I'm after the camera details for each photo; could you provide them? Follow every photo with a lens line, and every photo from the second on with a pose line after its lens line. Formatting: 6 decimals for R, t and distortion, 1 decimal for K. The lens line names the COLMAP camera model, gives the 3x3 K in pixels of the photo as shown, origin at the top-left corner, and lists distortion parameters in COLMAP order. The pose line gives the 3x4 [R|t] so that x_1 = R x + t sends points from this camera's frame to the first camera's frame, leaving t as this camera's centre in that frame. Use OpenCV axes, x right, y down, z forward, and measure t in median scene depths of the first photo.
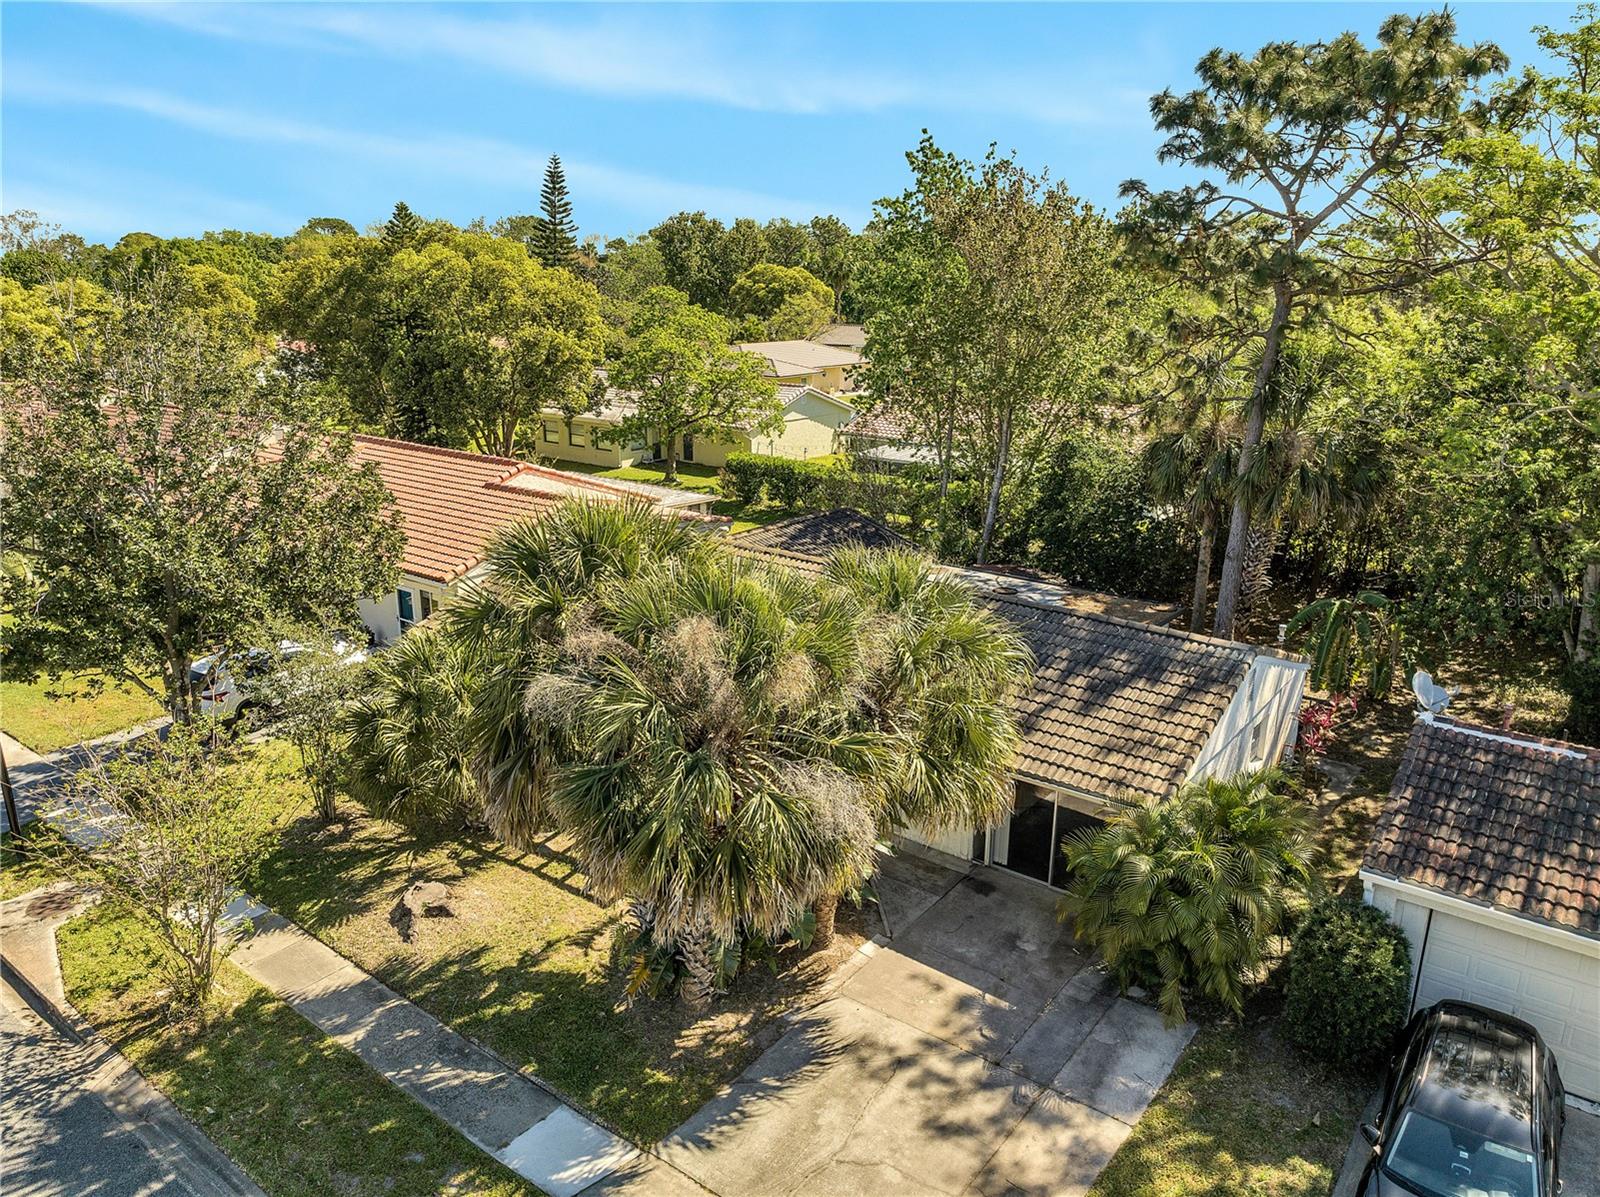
lens RADIAL K [[1143.1, 0, 804.0], [0, 1143.1, 590.8], [0, 0, 1]] dist [-0.039341, 0.009705]
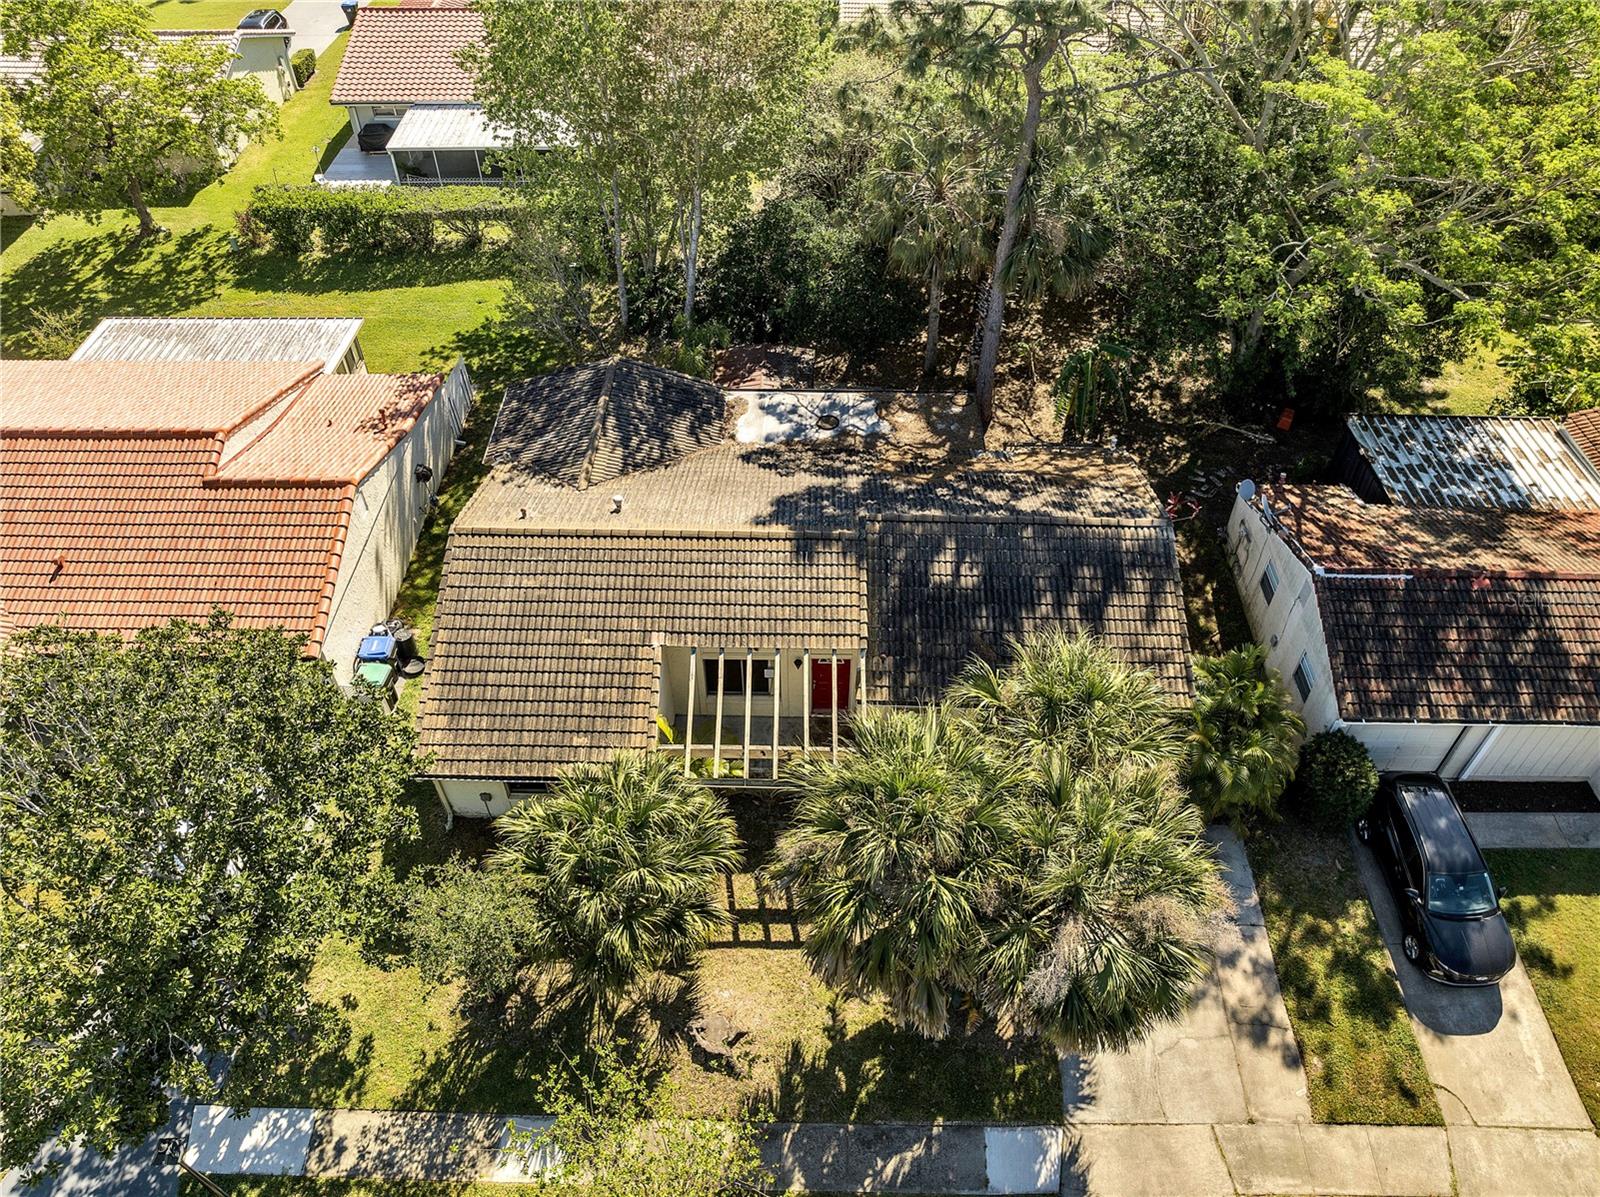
lens RADIAL K [[1143.1, 0, 806.0], [0, 1143.1, 601.4], [0, 0, 1]] dist [-0.039341, 0.009705]
pose [[0.806958, -0.428176, 0.406799, -0.602361], [0.167014, 0.826098, 0.538208, -0.770858], [-0.566503, -0.366370, 0.738137, 0.300428]]
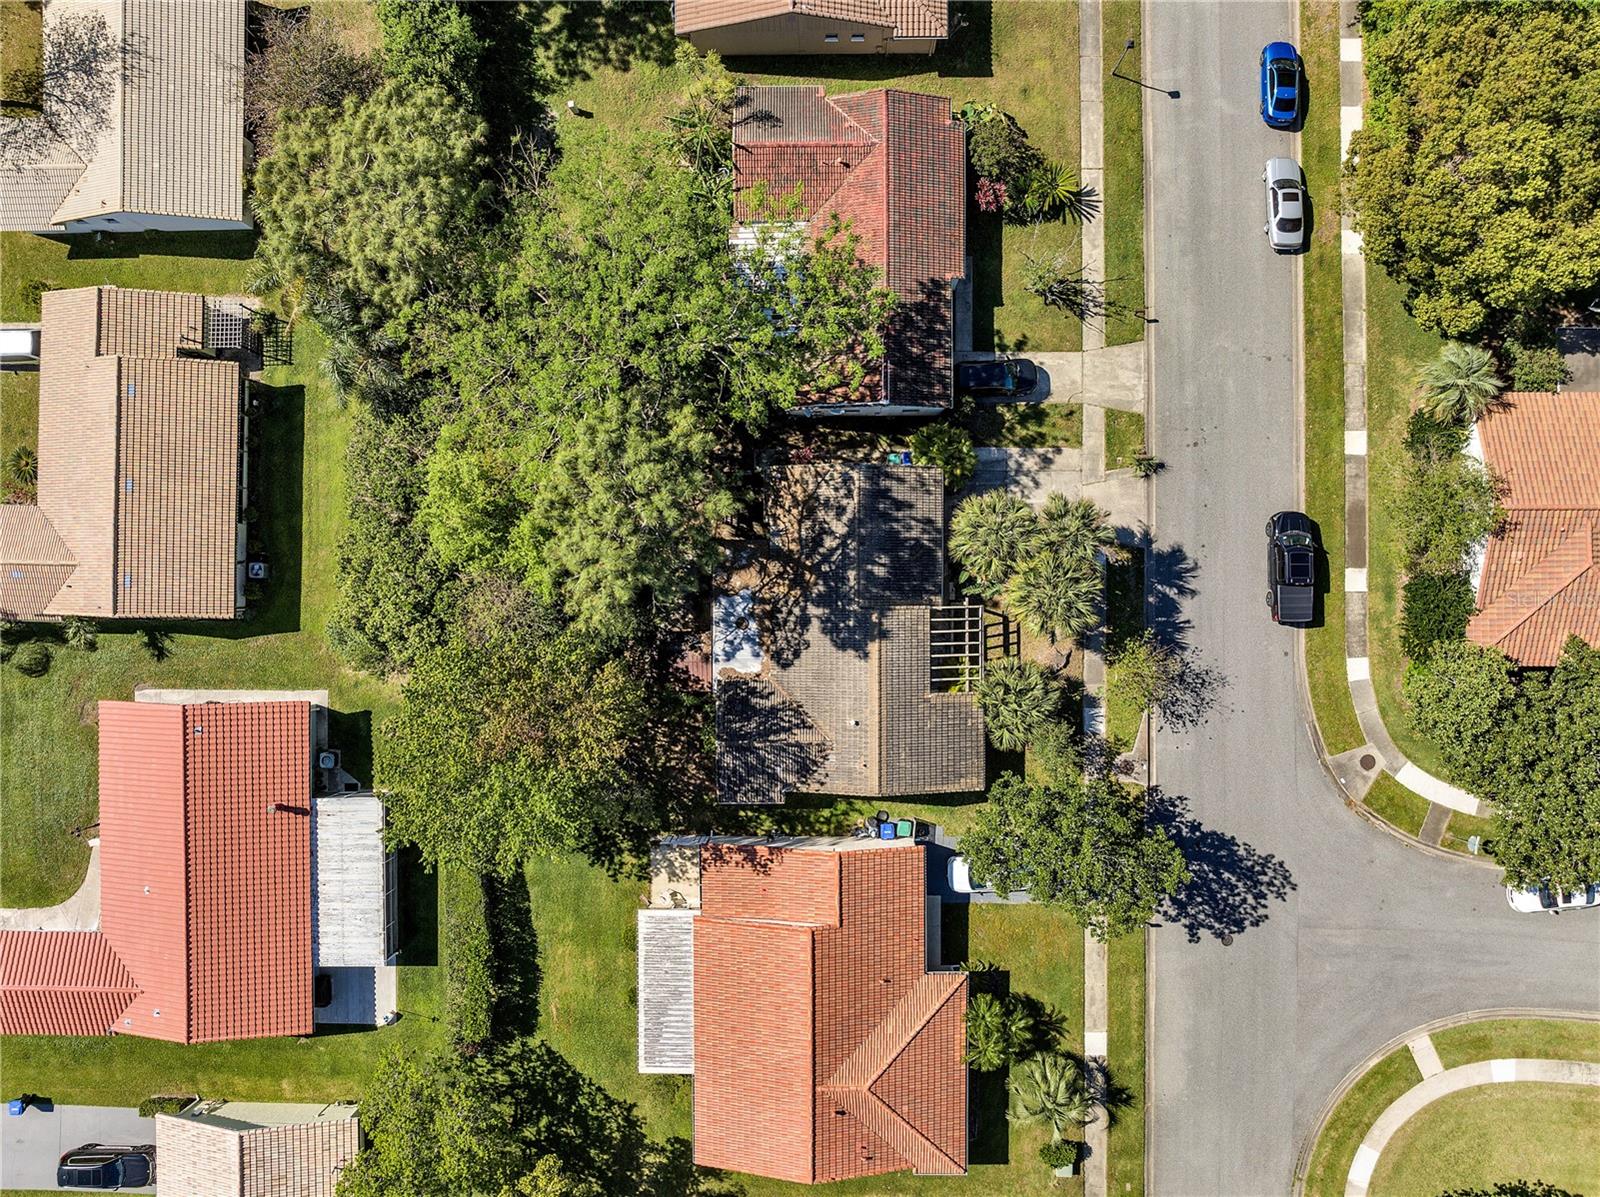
lens RADIAL K [[1143.1, 0, 851.6], [0, 1143.1, 586.2], [0, 0, 1]] dist [-0.039341, 0.009705]
pose [[-0.607067, -0.794648, 0.002088, 0.194163], [0.215369, -0.162000, 0.963002, -3.217828], [-0.764909, 0.585056, 0.269487, 0.524581]]
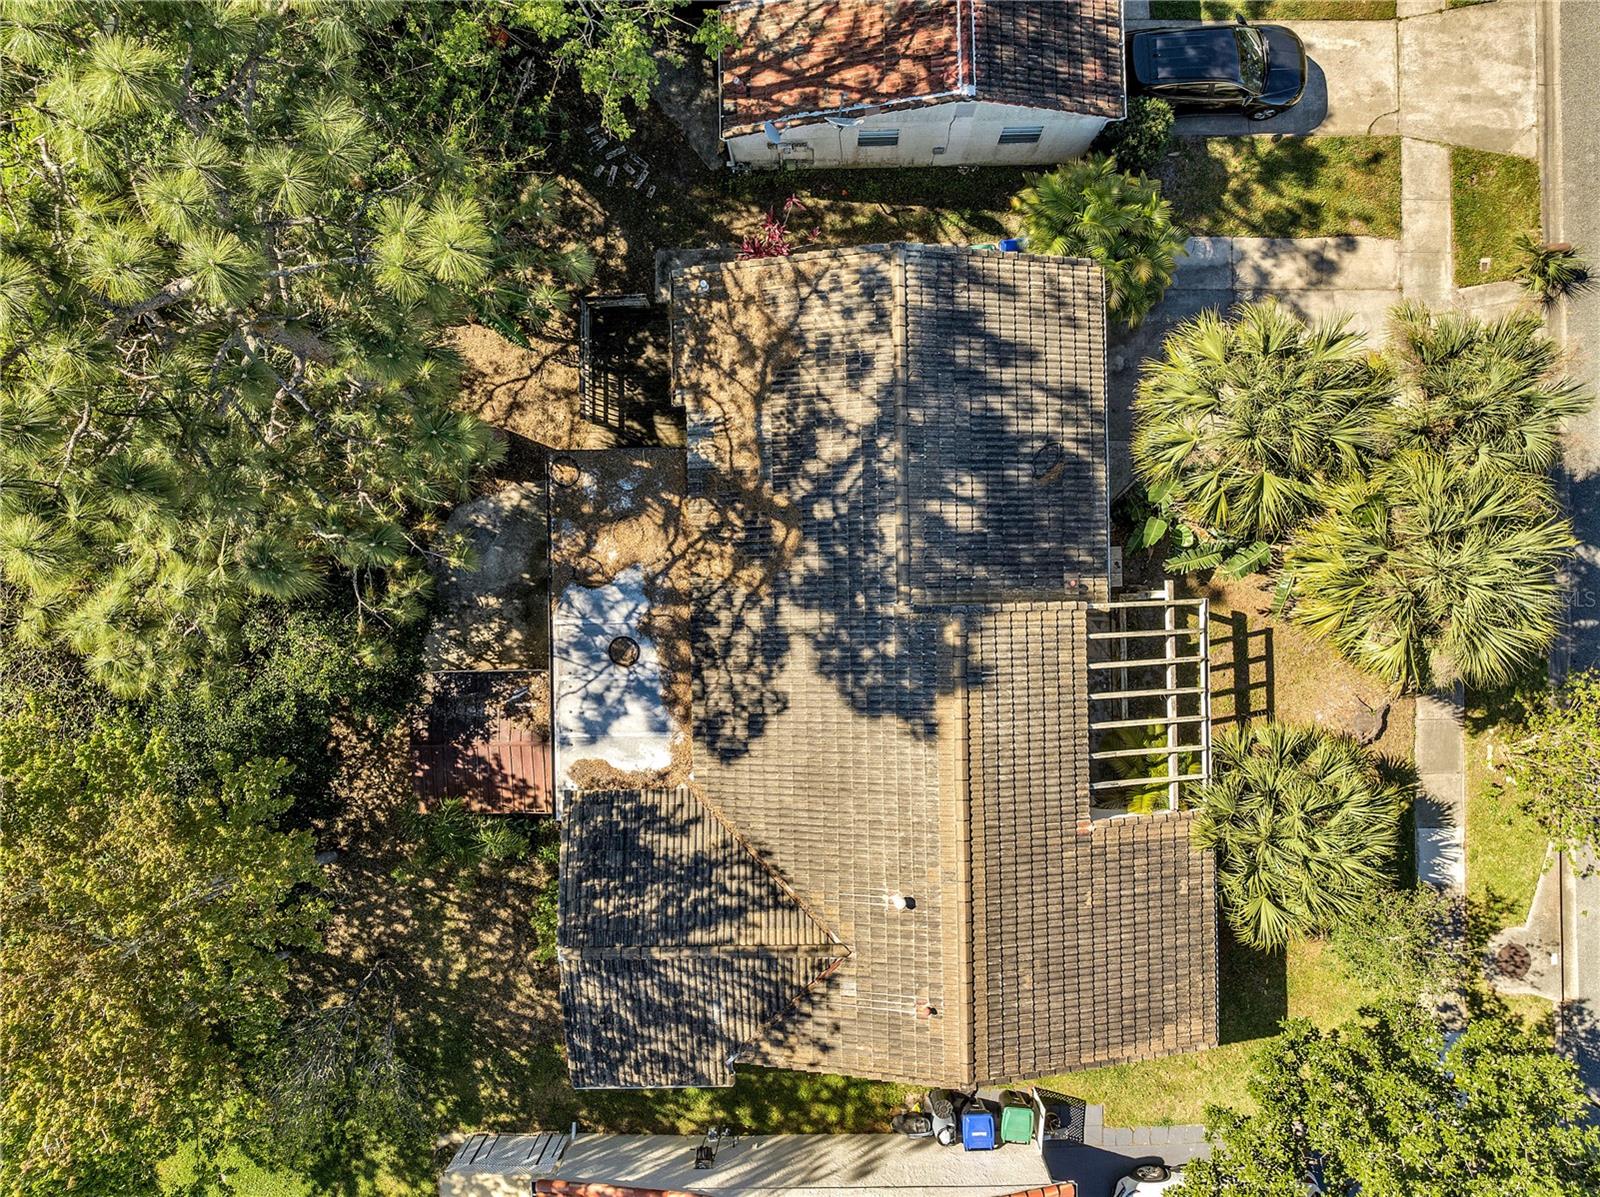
lens RADIAL K [[1143.1, 0, 844.9], [0, 1143.1, 594.3], [0, 0, 1]] dist [-0.039341, 0.009705]
pose [[-0.620357, -0.784319, -0.000373, 0.198606], [0.216966, -0.172065, 0.960895, -1.287878], [-0.753713, 0.596017, 0.276912, 1.125985]]
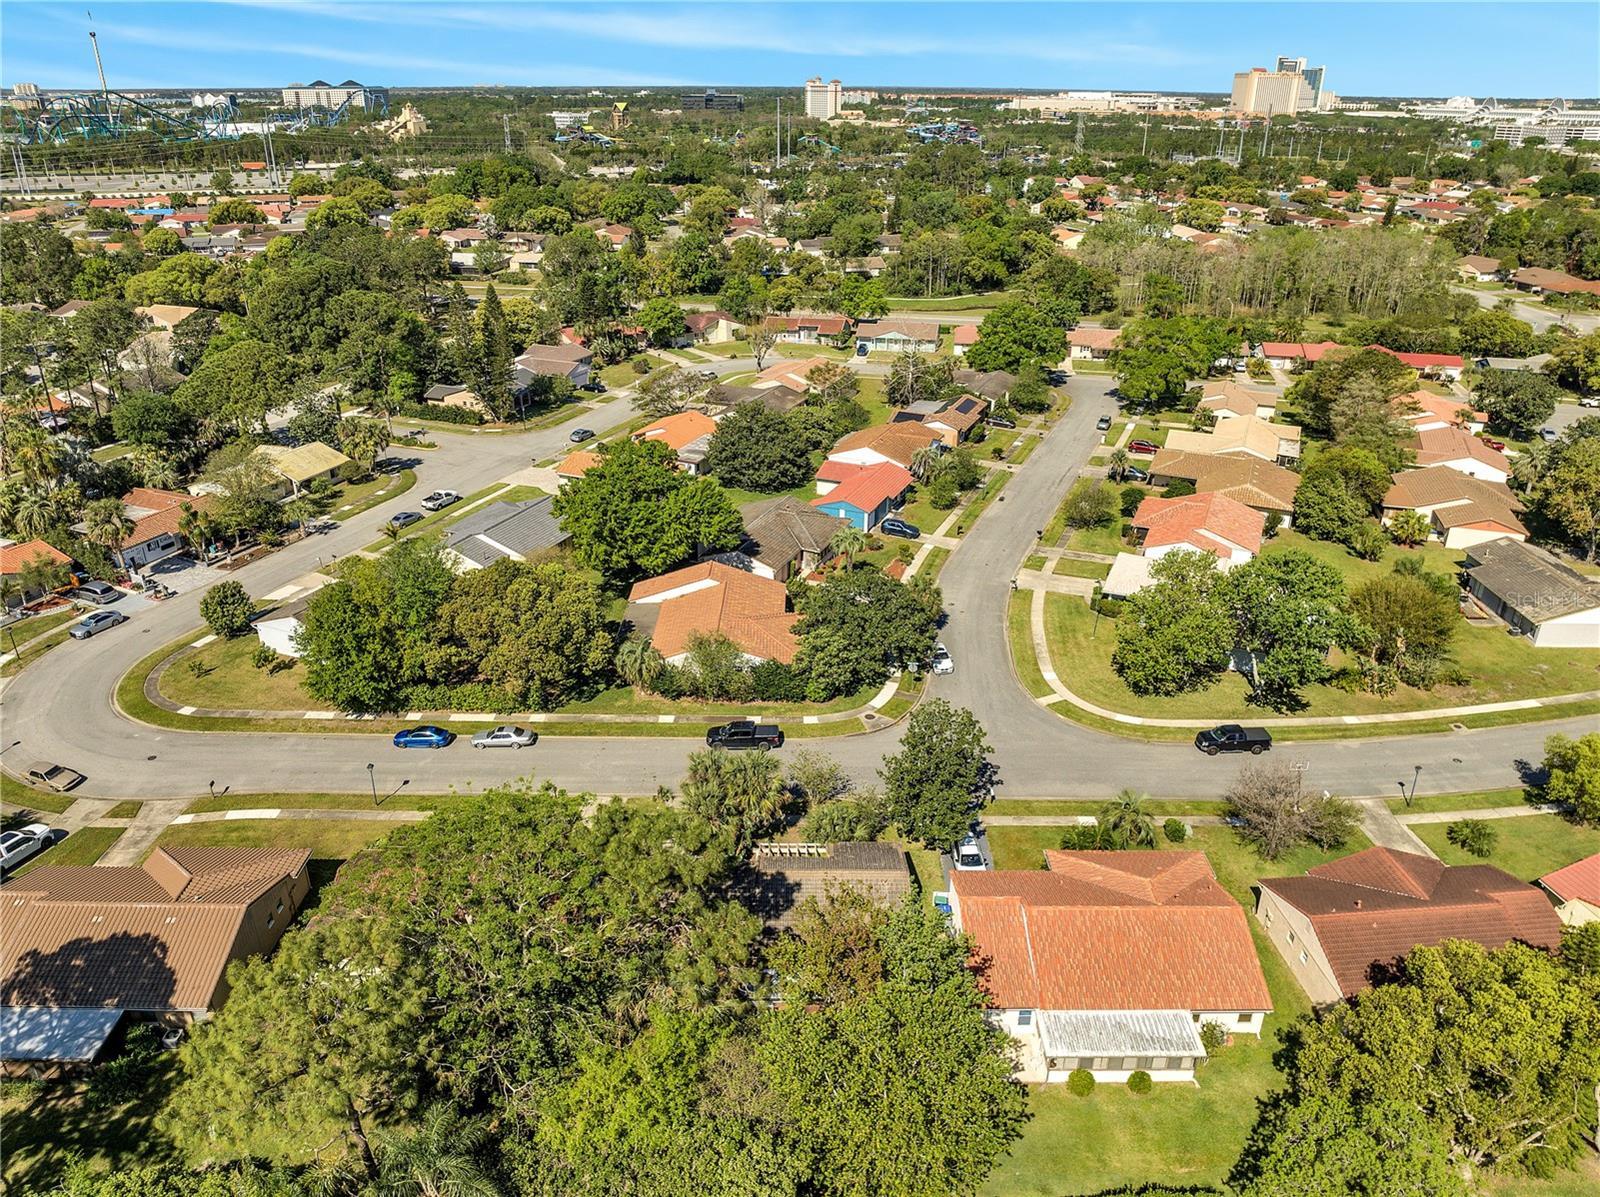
lens RADIAL K [[1143.1, 0, 803.7], [0, 1143.1, 594.4], [0, 0, 1]] dist [-0.039341, 0.009705]
pose [[-0.792923, 0.244907, -0.557937, 2.014489], [-0.170403, 0.790004, 0.588945, -3.258526], [0.585009, 0.562062, -0.584680, 3.316001]]
